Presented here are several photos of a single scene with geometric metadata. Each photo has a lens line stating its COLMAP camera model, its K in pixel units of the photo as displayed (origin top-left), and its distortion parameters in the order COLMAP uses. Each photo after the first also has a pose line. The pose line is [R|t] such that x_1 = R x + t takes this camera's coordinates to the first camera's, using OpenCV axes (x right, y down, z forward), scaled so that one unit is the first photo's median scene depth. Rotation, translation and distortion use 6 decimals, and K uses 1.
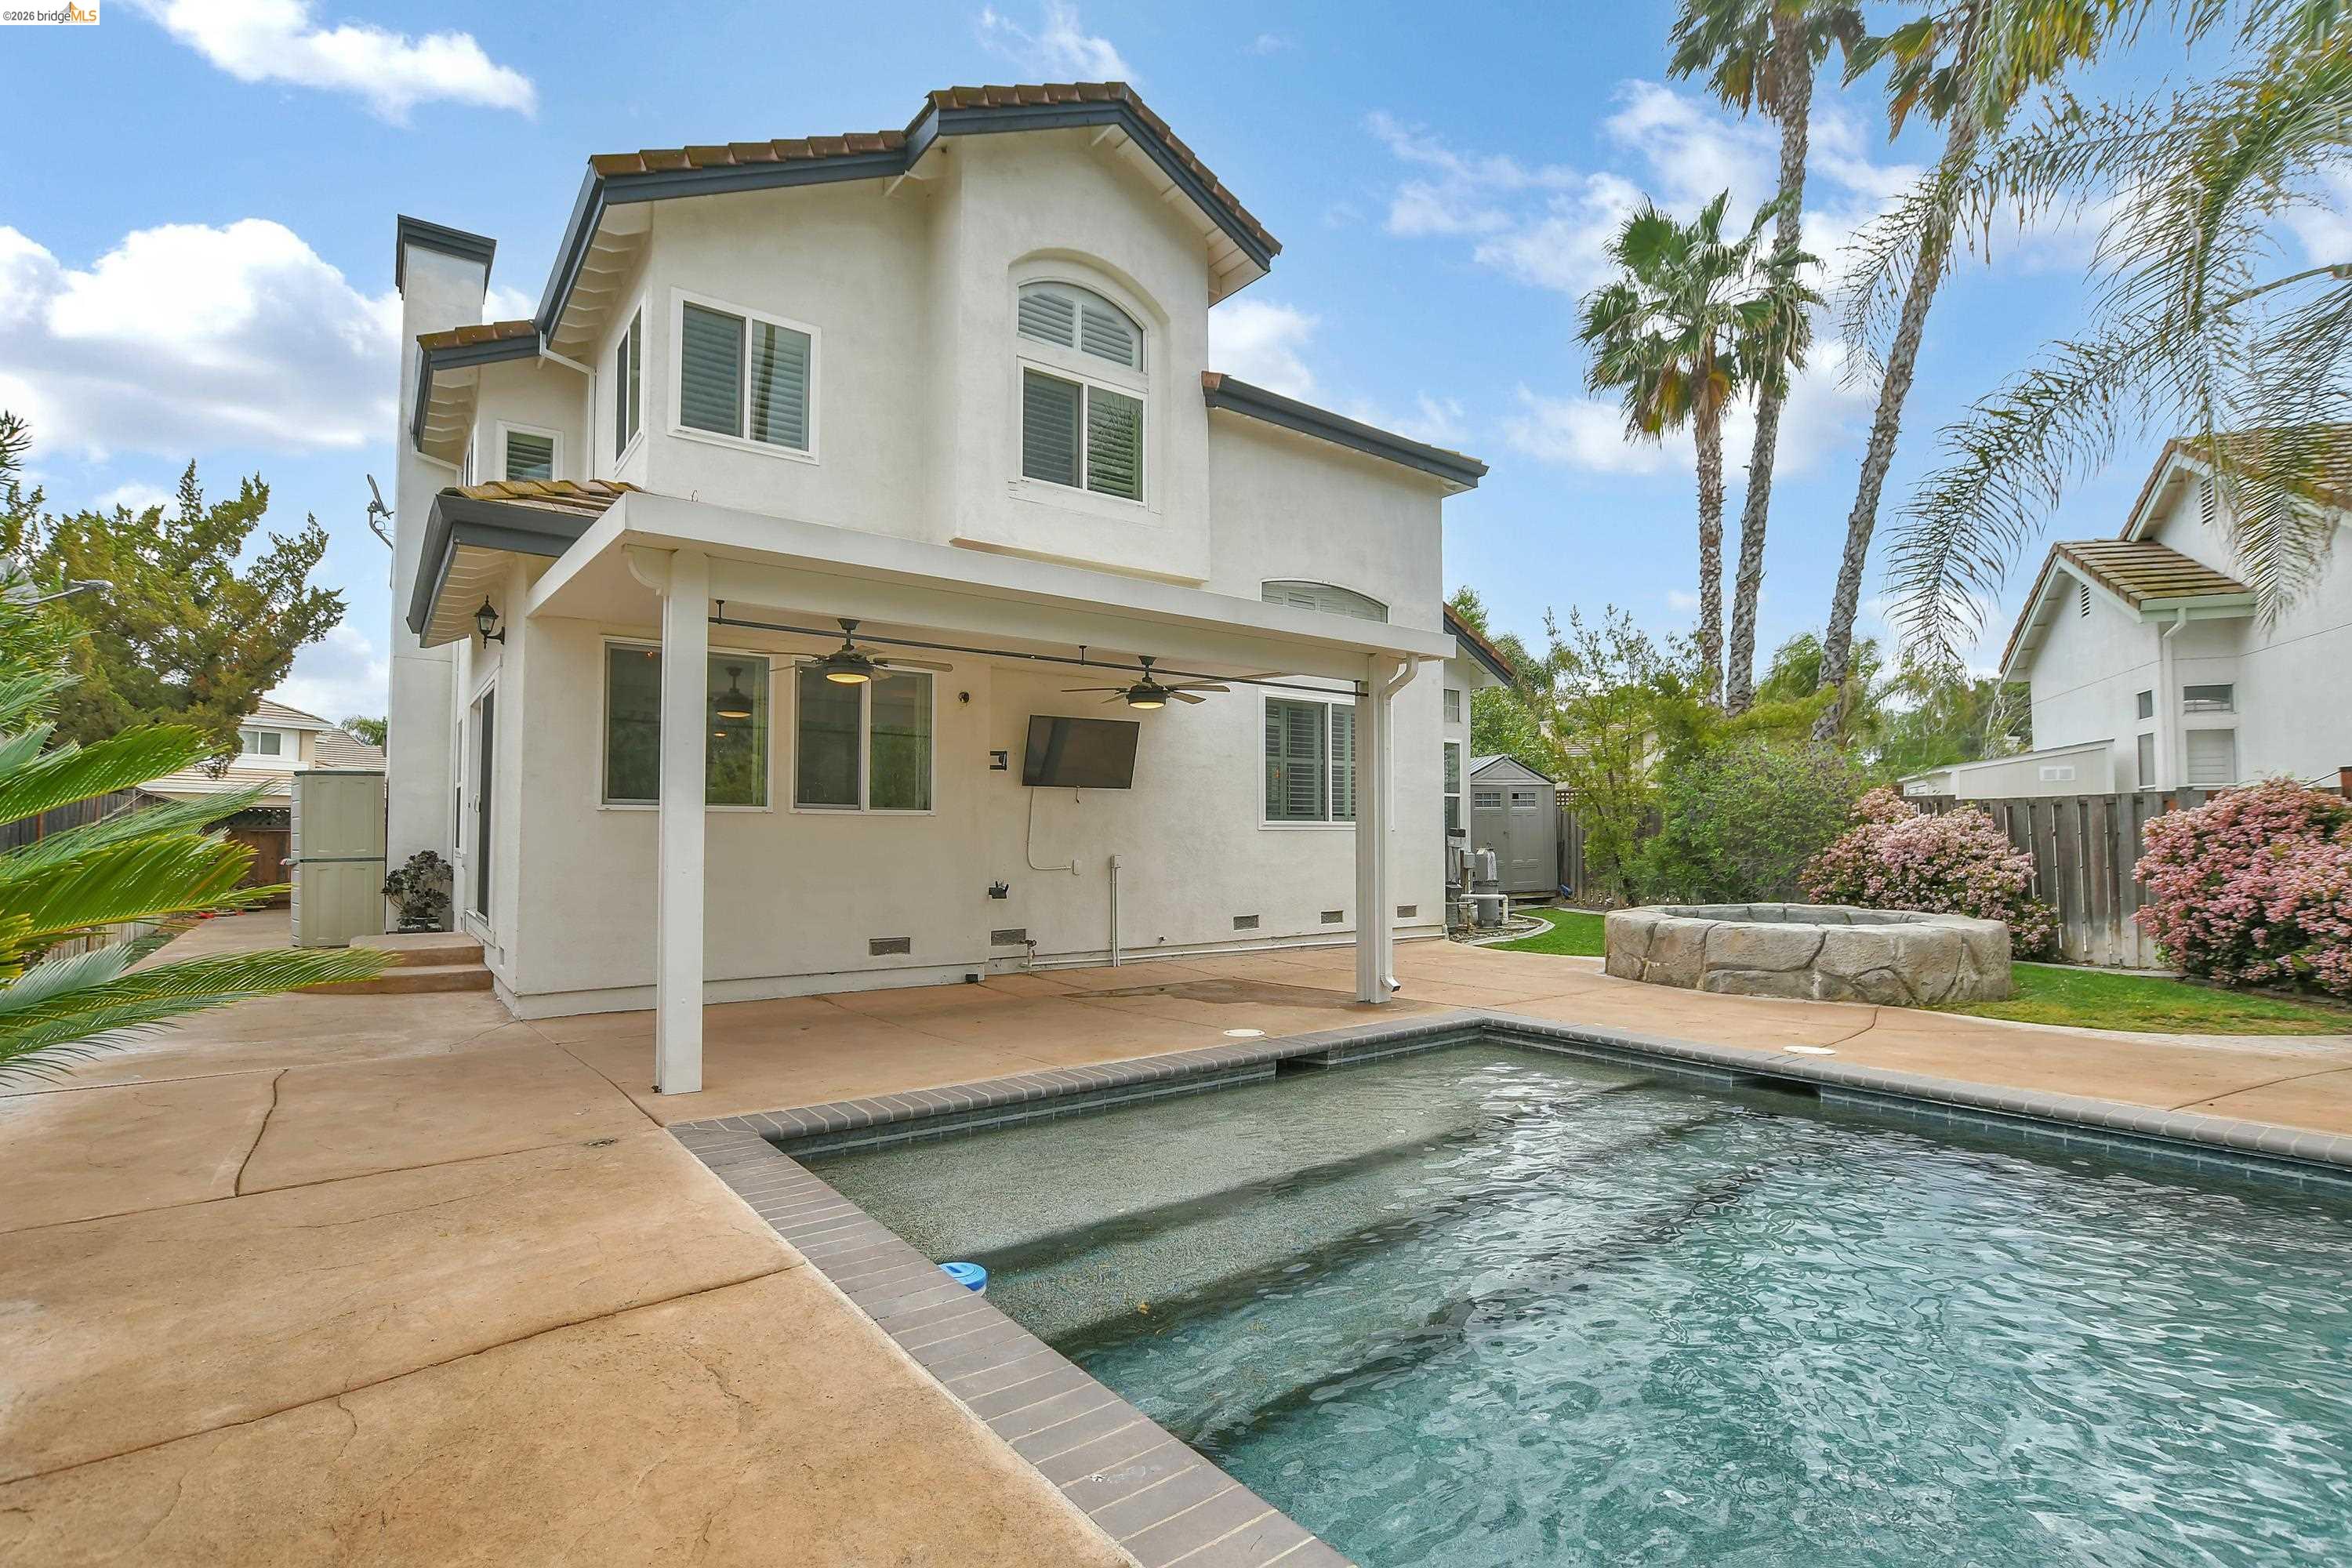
lens RADIAL K [[1040.0, 0, 1174.1], [0, 1040.0, 789.9], [0, 0, 1]] dist [-0.013914, 0.001194]
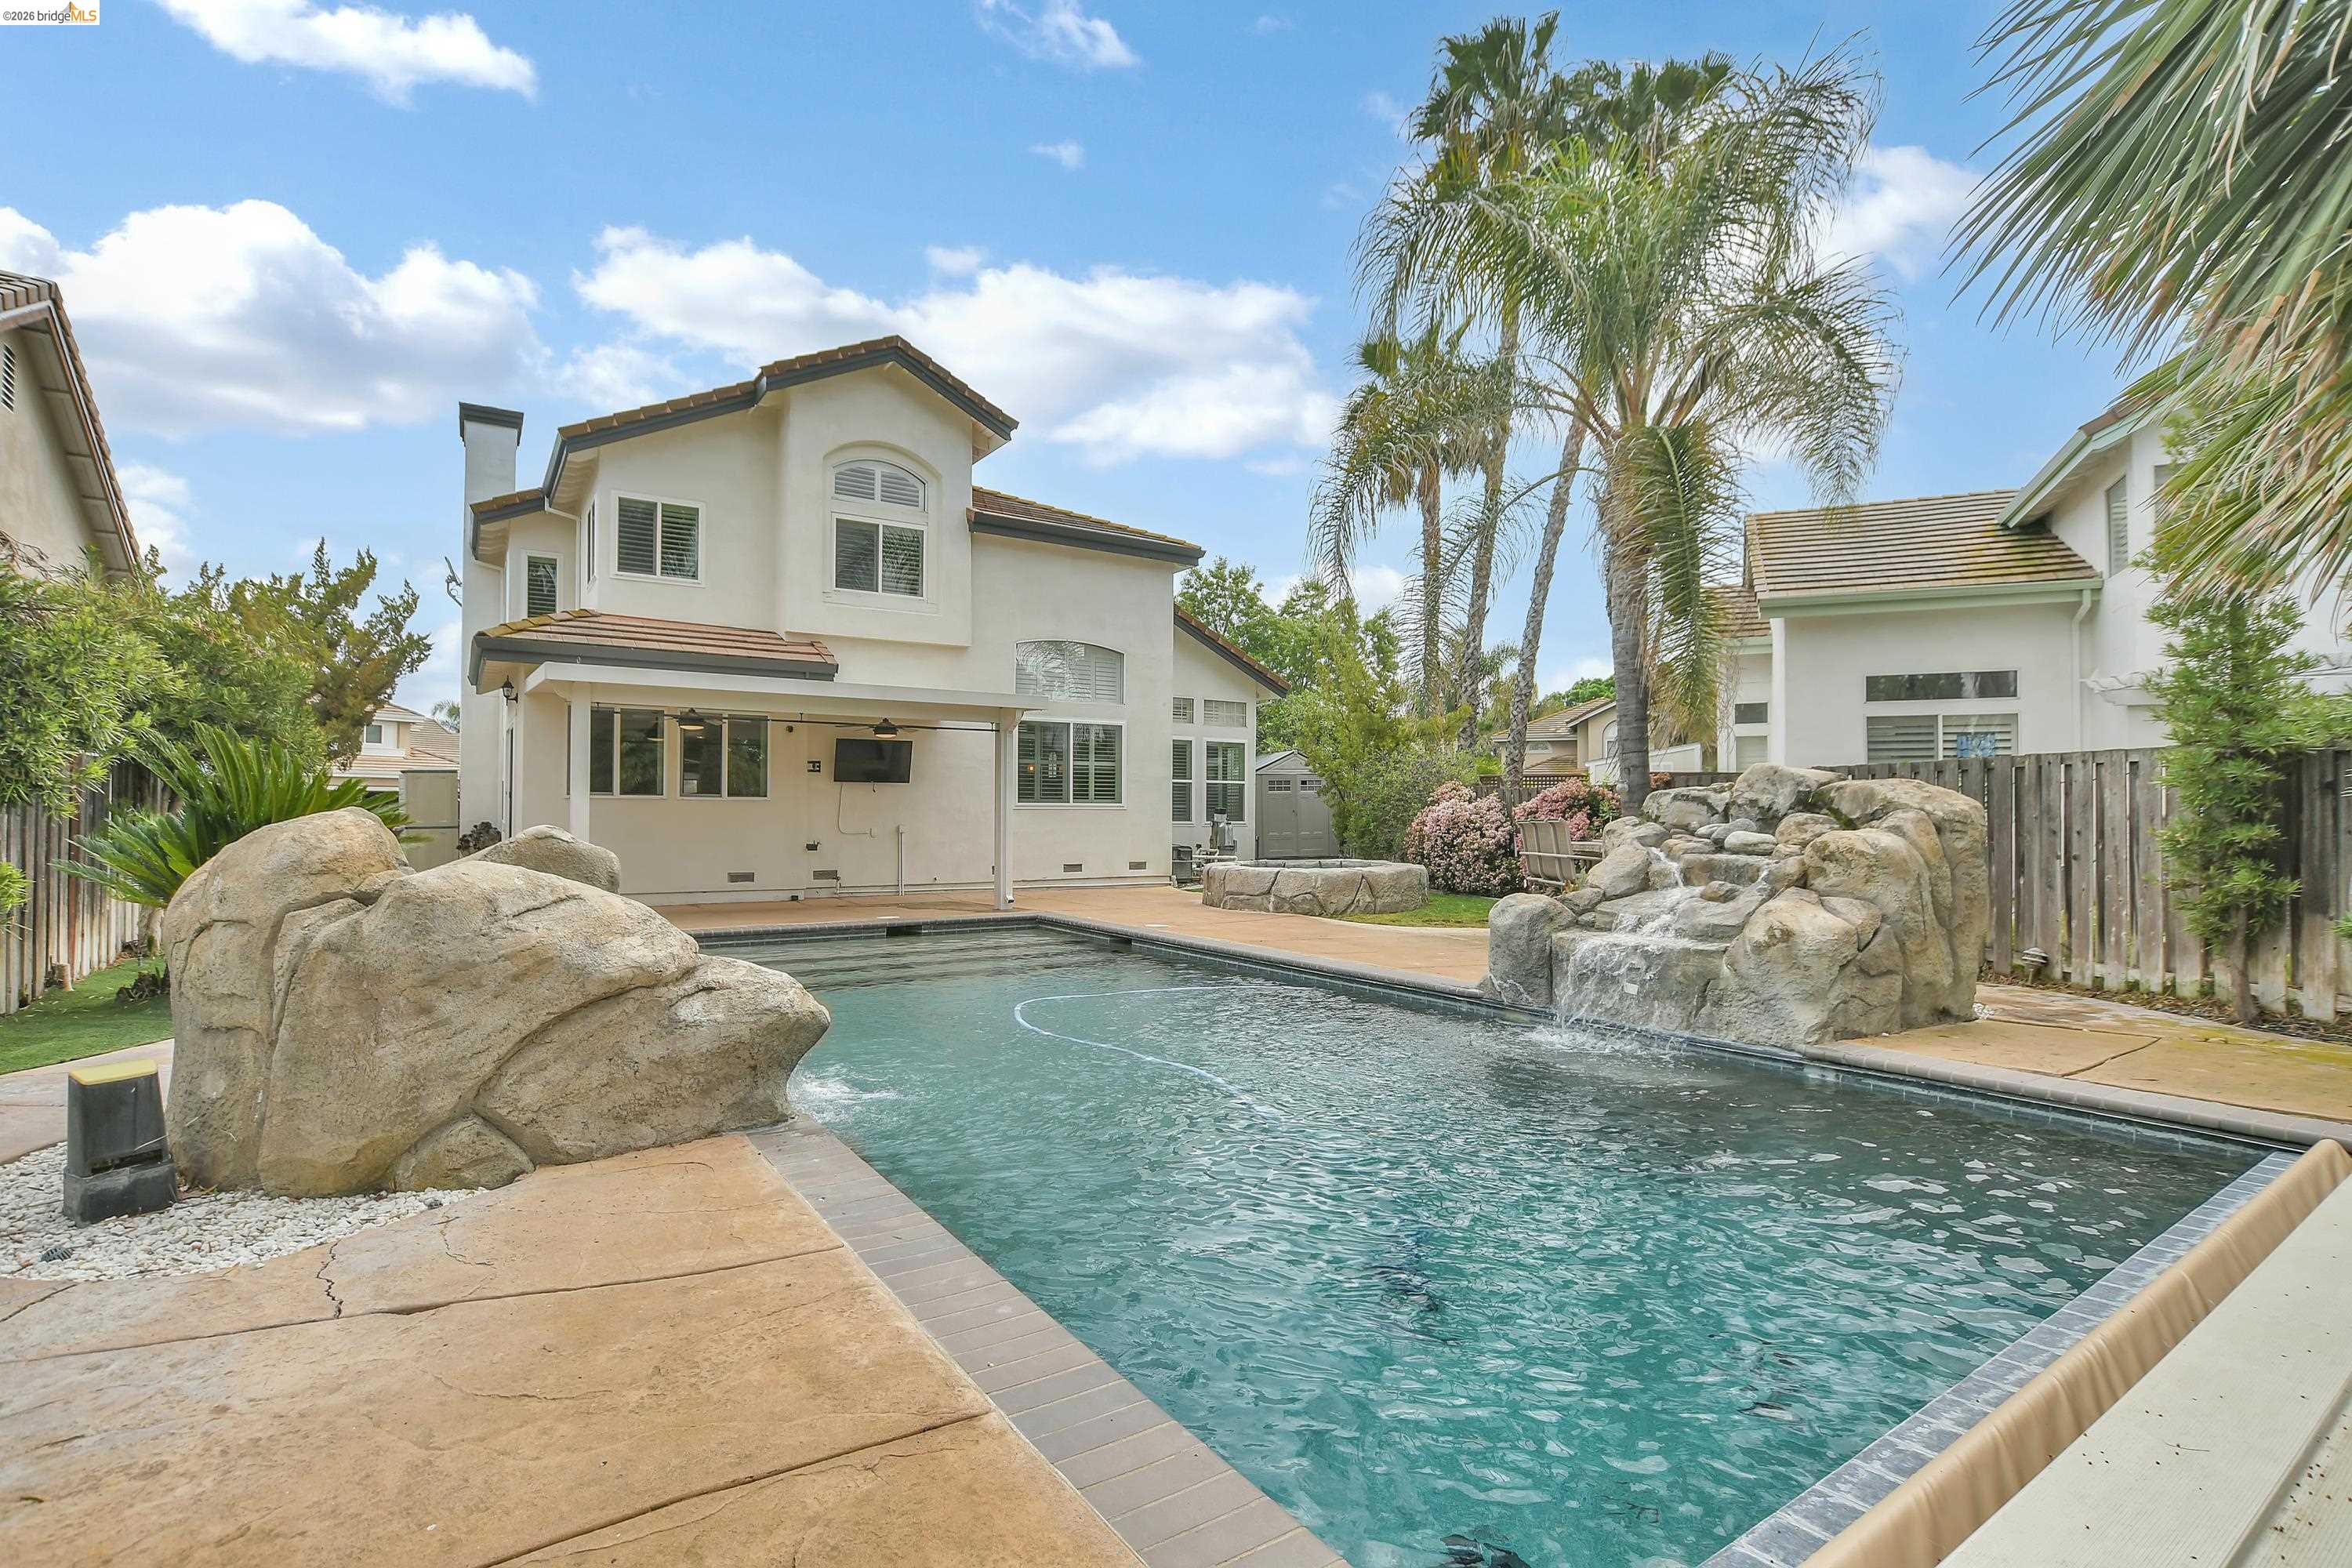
lens RADIAL K [[1069.8, 0, 1176.0], [0, 1069.8, 784.0], [0, 0, 1]] dist [0.000701, -0.000281]
pose [[0.997429, 0.000805, -0.071651, 0.455872], [0.000301, 0.999881, 0.015434, -0.023240], [0.071655, -0.015416, 0.997310, -0.560875]]
